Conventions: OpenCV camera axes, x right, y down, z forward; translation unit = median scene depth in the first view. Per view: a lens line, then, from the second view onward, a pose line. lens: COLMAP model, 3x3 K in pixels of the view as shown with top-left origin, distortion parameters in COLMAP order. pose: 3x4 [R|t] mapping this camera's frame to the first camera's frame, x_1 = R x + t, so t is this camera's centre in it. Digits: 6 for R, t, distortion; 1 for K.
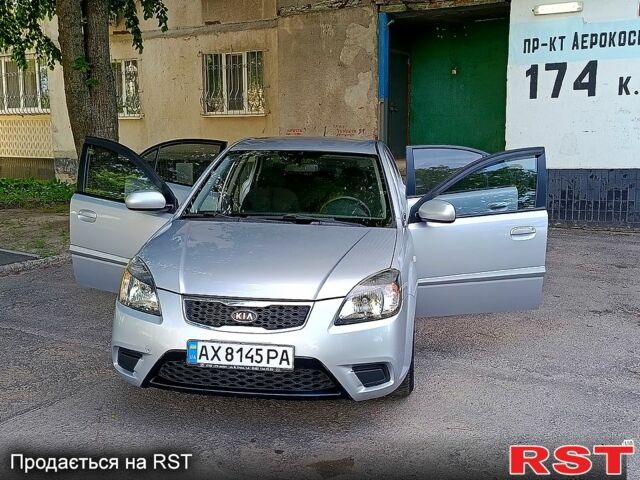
lens RADIAL K [[692.4, 0, 320.0], [0, 692.4, 240.0], [0, 0, 1]] dist [0.164209, -0.354799]
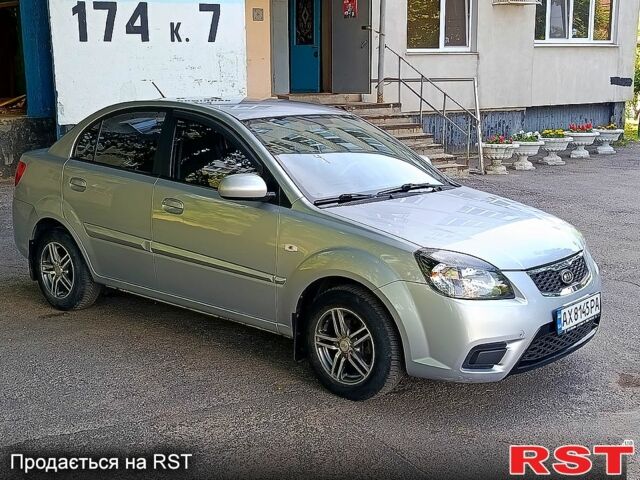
lens RADIAL K [[846.4, 0, 320.0], [0, 846.4, 240.0], [0, 0, 1]] dist [0.182473, -0.547405]
pose [[0.539862, -0.166801, 0.825061, -1.335721], [0.130118, 0.984925, 0.113981, -0.135925], [-0.831636, 0.045822, 0.553428, 0.590737]]
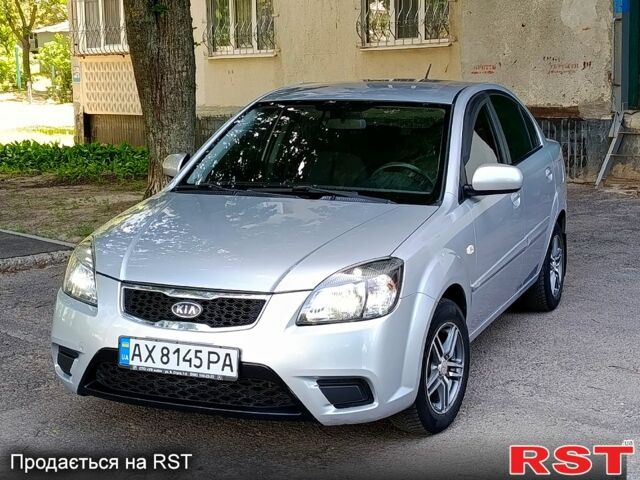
lens RADIAL K [[1117.2, 0, 320.0], [0, 1117.2, 240.0], [0, 0, 1]] dist [0.182596, -0.285599]
pose [[0.964929, 0.019650, -0.261776, 0.369511], [-0.020482, 0.999790, -0.000452, 0.026831], [0.261712, 0.005798, 0.965128, -0.199091]]
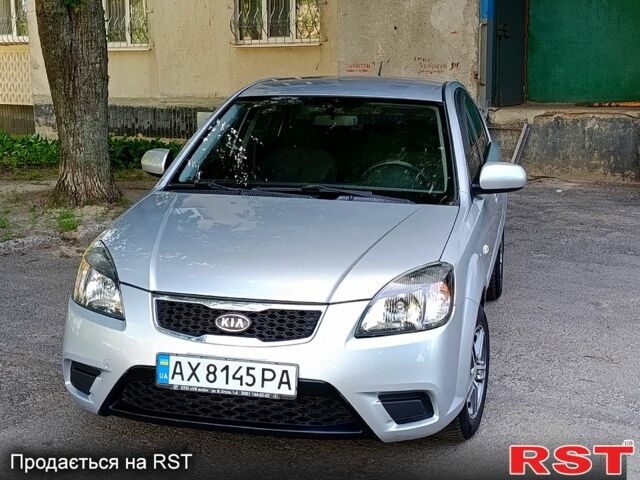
lens RADIAL K [[990.1, 0, 320.0], [0, 990.1, 240.0], [0, 0, 1]] dist [0.227160, -0.707902]
pose [[0.995595, 0.013777, -0.092744, 0.079078], [-0.012087, 0.999751, 0.018759, 0.000776], [0.092979, -0.017556, 0.995513, -0.039931]]
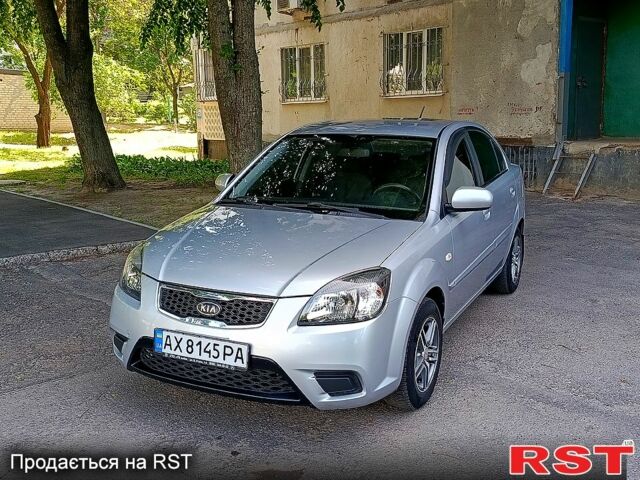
lens RADIAL K [[692.4, 0, 320.0], [0, 692.4, 240.0], [0, 0, 1]] dist [0.164209, -0.354799]
pose [[0.947316, 0.045347, -0.317075, 0.334243], [-0.036792, 0.998781, 0.032920, -0.022254], [0.318181, -0.019520, 0.947829, 0.136175]]
